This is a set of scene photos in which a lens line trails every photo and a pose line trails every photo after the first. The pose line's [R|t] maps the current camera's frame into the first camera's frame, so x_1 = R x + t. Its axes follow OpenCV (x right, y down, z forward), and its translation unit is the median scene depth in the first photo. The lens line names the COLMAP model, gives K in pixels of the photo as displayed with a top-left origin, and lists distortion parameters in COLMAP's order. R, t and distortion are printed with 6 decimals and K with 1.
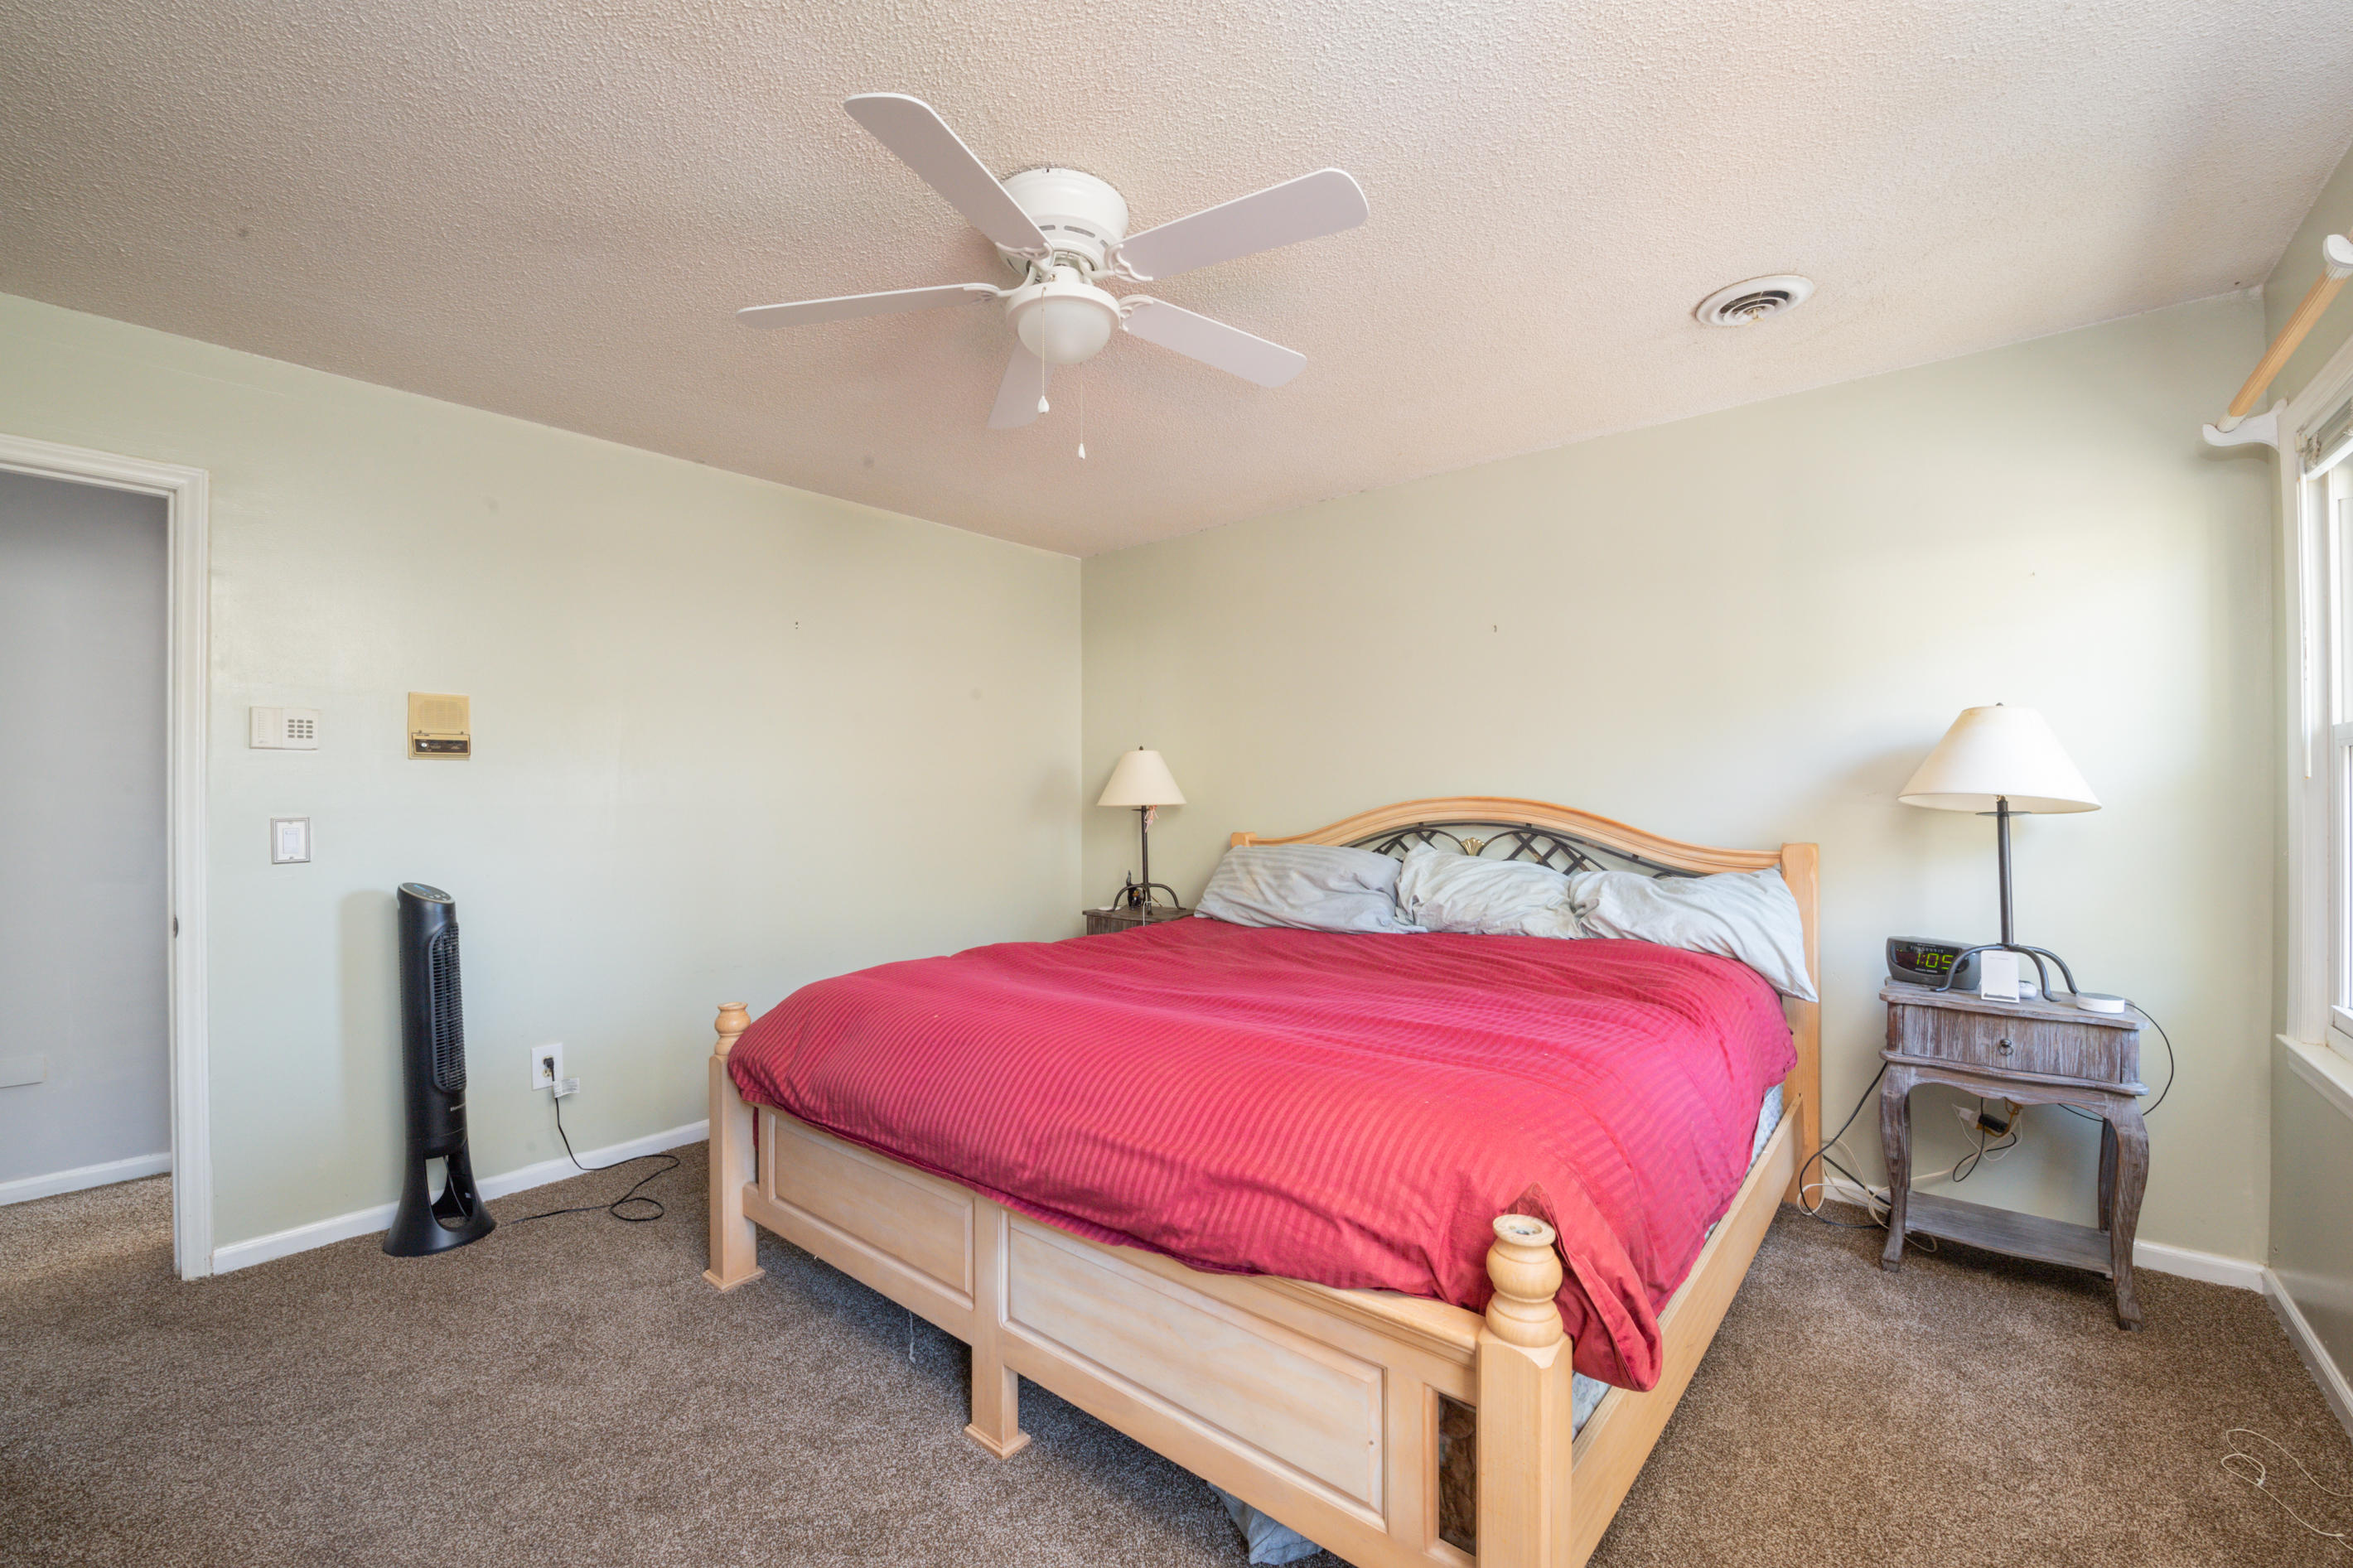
lens RADIAL K [[910.6, 0, 1195.6], [0, 910.6, 794.9], [0, 0, 1]] dist [0.002487, 0.000262]
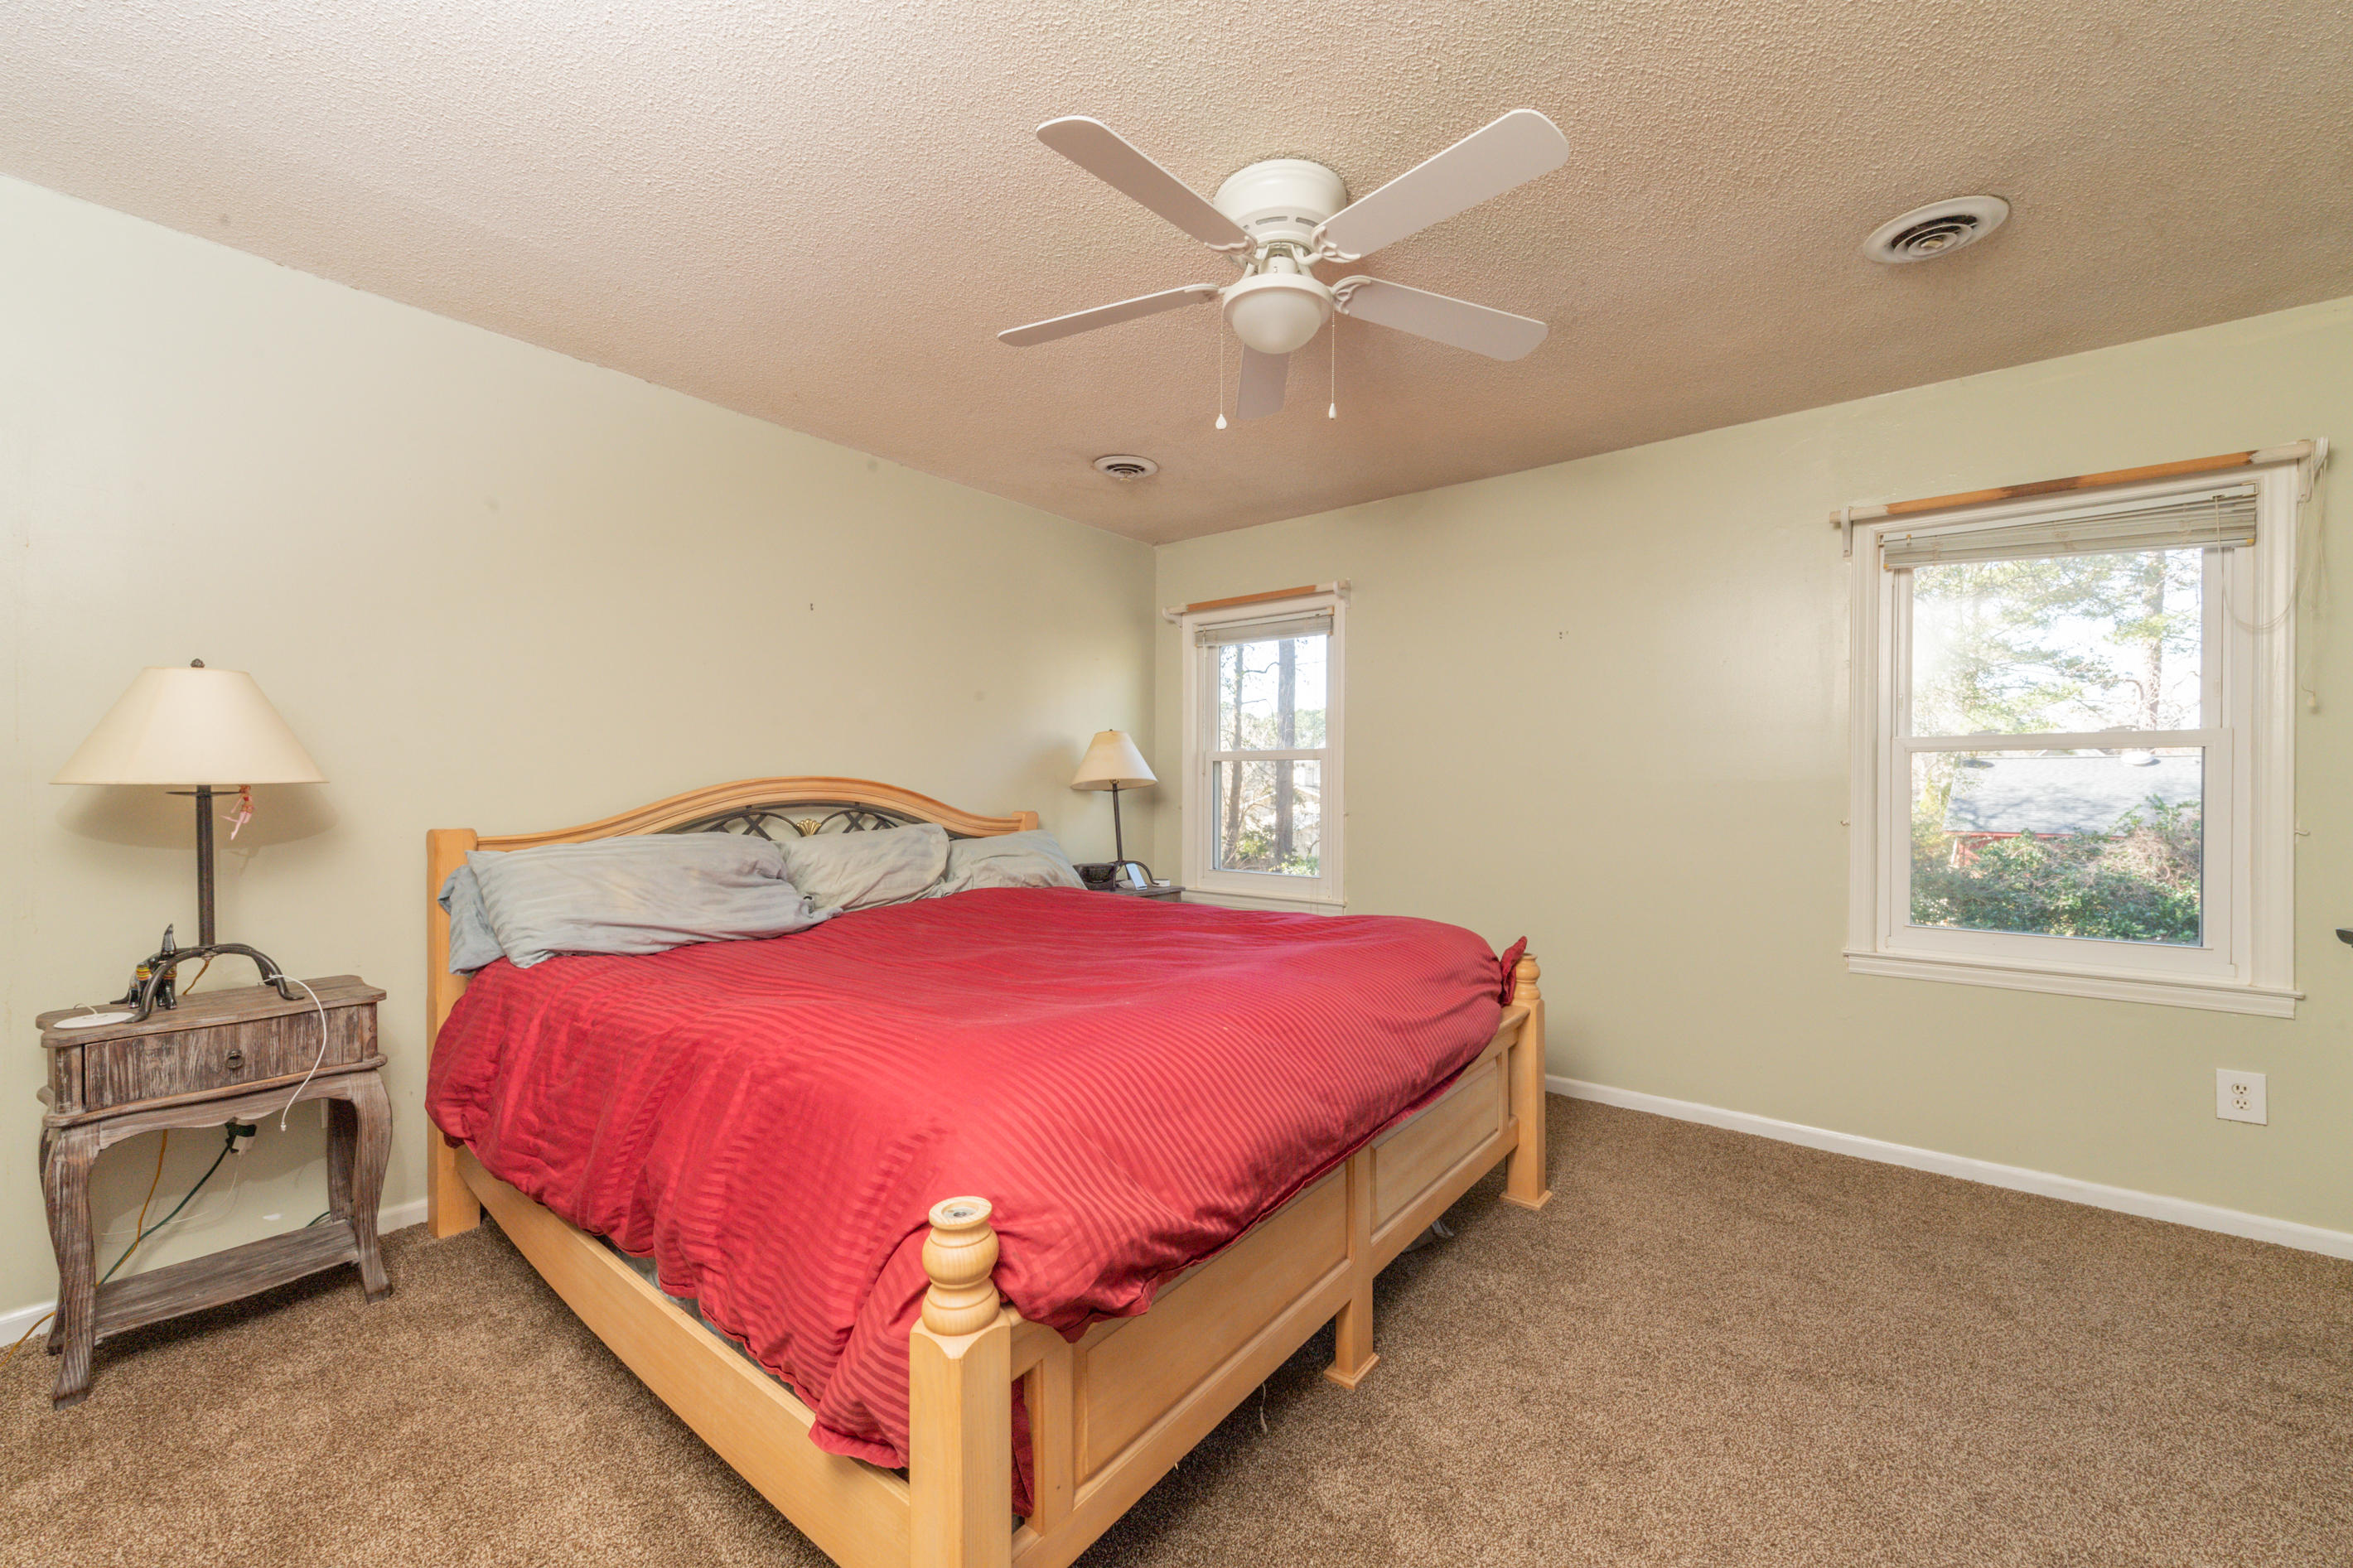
lens RADIAL K [[943.3, 0, 1176.5], [0, 943.3, 784.0], [0, 0, 1]] dist [0.001637, -0.000004]
pose [[-0.018899, 0.009221, 0.999779, -0.733046], [-0.003159, 0.999952, -0.009283, 0.019893], [-0.999816, -0.003334, -0.018869, 0.686327]]
